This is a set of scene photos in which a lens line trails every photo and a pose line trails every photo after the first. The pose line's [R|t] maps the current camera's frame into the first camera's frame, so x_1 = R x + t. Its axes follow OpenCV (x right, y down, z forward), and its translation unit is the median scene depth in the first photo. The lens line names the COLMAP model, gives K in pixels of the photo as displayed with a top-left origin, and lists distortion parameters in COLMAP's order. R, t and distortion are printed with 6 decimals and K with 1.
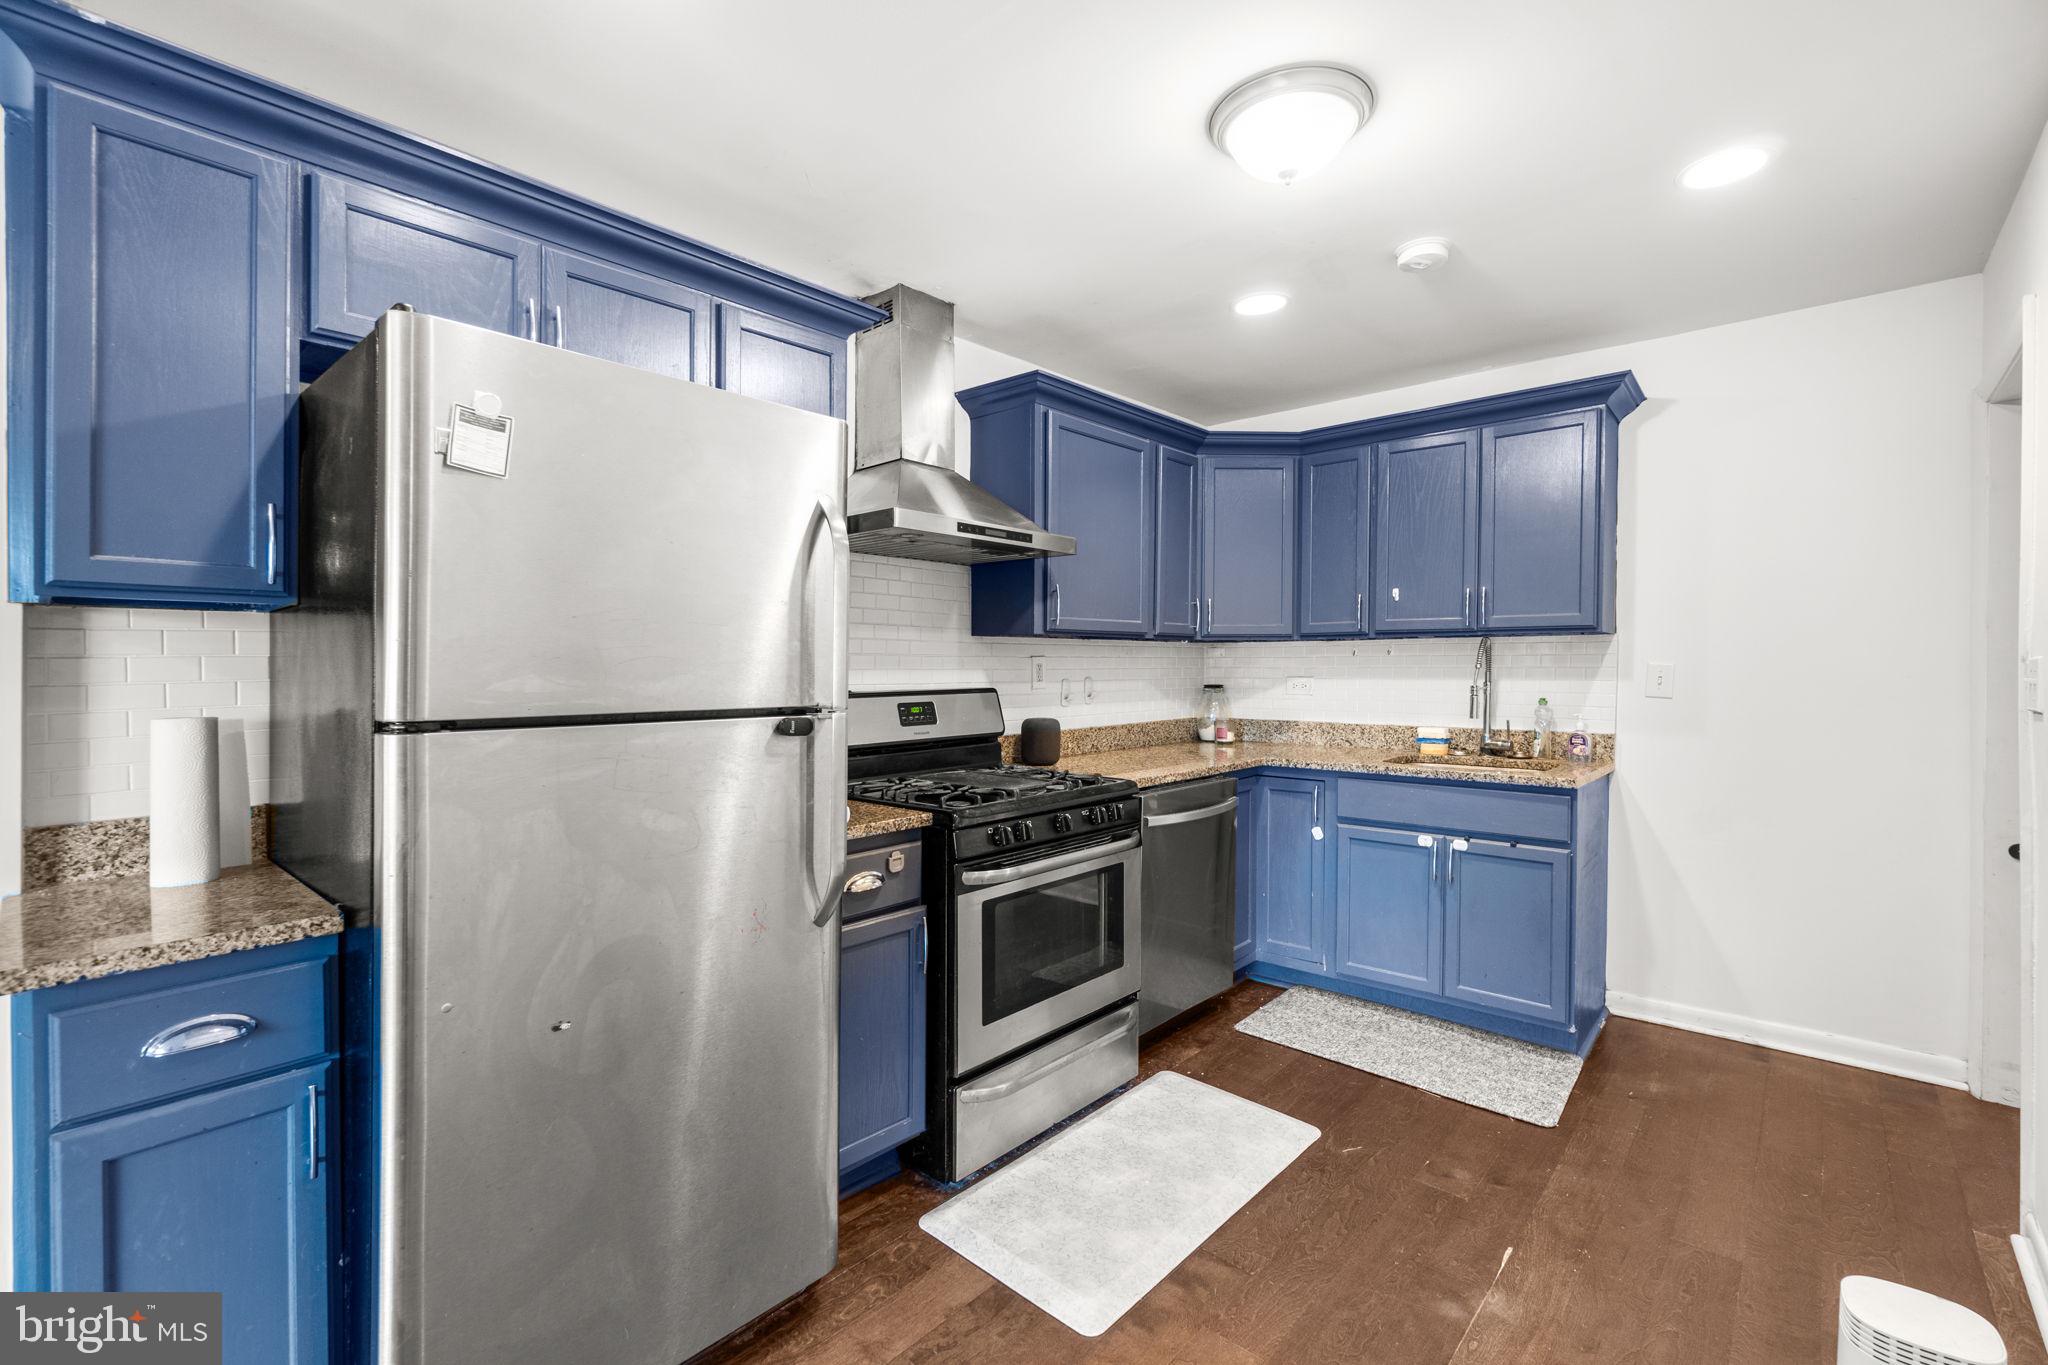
lens RADIAL K [[917.0, 0, 1041.1], [0, 917.0, 652.4], [0, 0, 1]] dist [-0.003489, -0.000150]
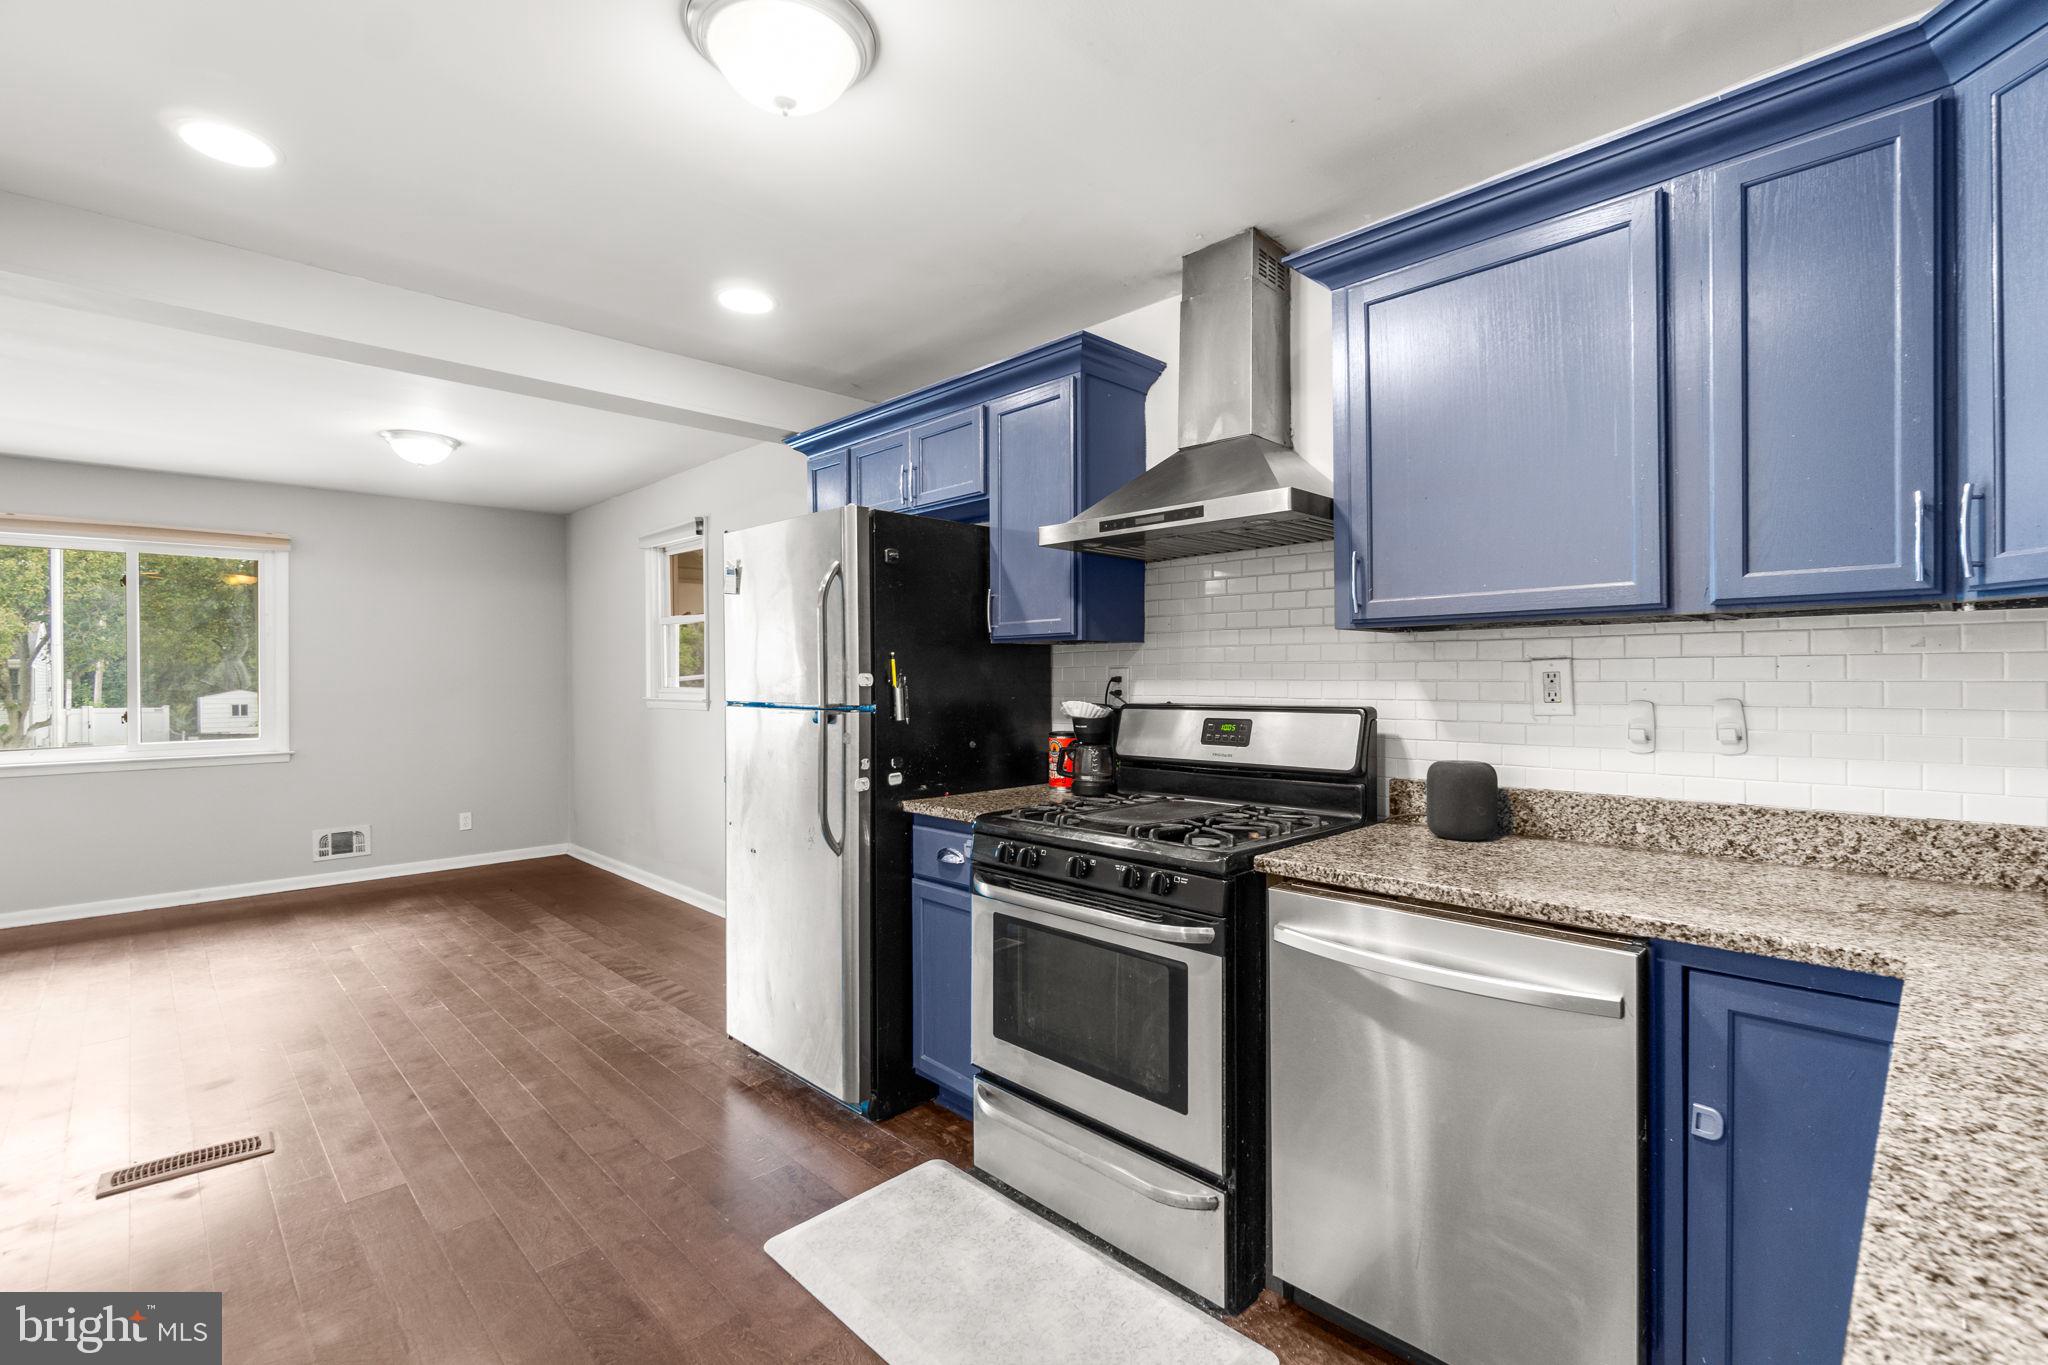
lens RADIAL K [[915.4, 0, 986.8], [0, 915.4, 676.1], [0, 0, 1]] dist [-0.000842, -0.000232]
pose [[-0.100172, 0.001636, -0.994969, 0.726803], [0.017500, 0.999847, -0.000117, 0.011272], [0.994816, -0.017424, -0.100186, 0.858989]]
